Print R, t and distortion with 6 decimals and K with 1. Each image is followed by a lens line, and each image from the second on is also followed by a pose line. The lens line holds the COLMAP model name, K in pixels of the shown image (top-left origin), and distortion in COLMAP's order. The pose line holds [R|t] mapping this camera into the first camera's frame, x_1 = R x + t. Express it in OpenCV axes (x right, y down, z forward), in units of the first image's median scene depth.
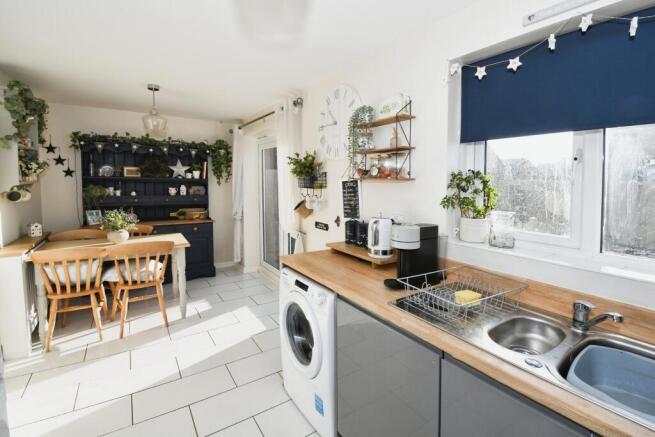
lens RADIAL K [[298.8, 0, 331.1], [0, 298.8, 207.5], [0, 0, 1]] dist [0.002546, -0.017412]
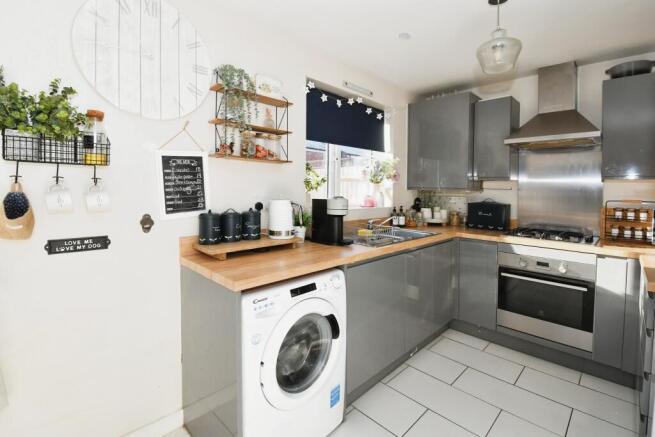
lens RADIAL K [[298.8, 0, 331.1], [0, 298.8, 207.5], [0, 0, 1]] dist [0.002546, -0.017412]
pose [[-0.196707, -0.056875, 0.978811, -0.407379], [0.085002, 0.993568, 0.074815, 0.001537], [-0.976771, 0.097918, -0.190607, 0.500613]]
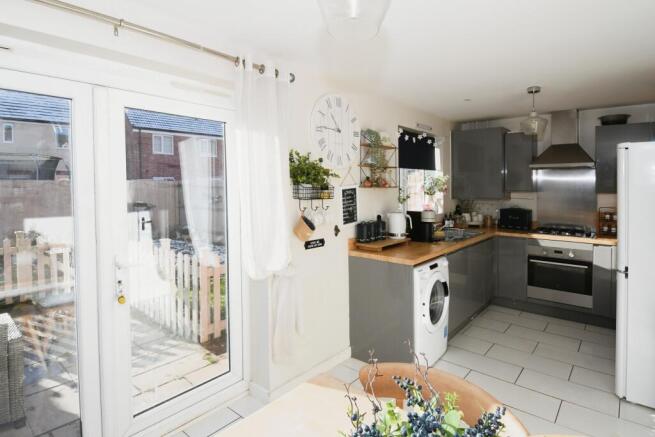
lens RADIAL K [[359.9, 0, 325.4], [0, 359.9, 204.4], [0, 0, 1]] dist [-0.004727, -0.001808]
pose [[-0.272378, -0.047174, 0.961033, -0.717371], [0.098016, 0.992241, 0.076485, -0.087026], [-0.957185, 0.115030, -0.265641, 0.882455]]
